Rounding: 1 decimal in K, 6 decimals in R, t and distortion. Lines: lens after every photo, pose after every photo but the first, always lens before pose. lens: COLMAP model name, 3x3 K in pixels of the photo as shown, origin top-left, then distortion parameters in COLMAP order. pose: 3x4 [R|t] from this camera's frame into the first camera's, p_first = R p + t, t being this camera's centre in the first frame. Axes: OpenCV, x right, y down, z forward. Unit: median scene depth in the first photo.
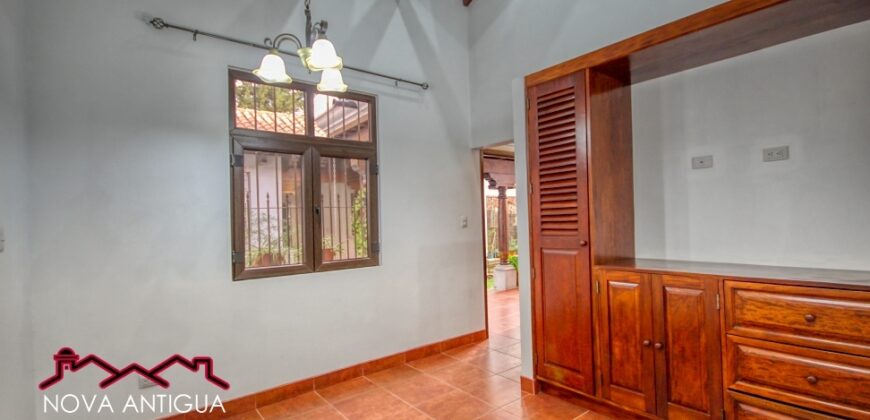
lens RADIAL K [[401.3, 0, 437.2], [0, 401.3, 214.4], [0, 0, 1]] dist [-0.000318, -0.000165]
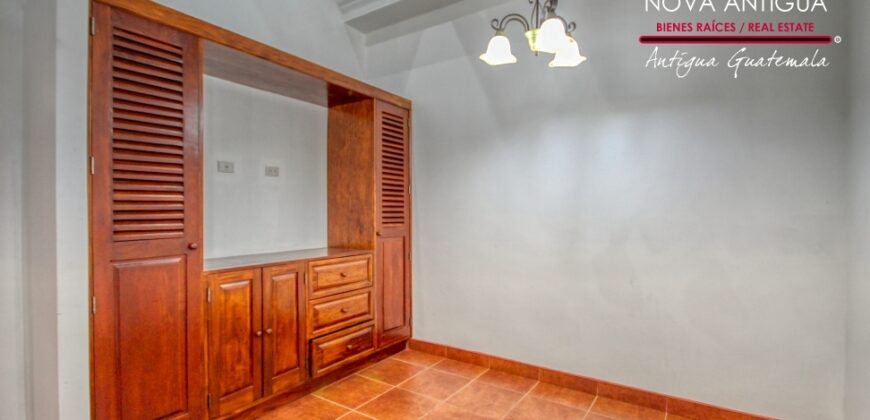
lens RADIAL K [[401.3, 0, 437.2], [0, 401.3, 214.4], [0, 0, 1]] dist [-0.000318, -0.000165]
pose [[-0.306842, 0.023523, 0.951470, -0.561191], [0.001757, 0.999707, -0.024148, 0.027915], [-0.951759, -0.005738, -0.306793, 0.770771]]
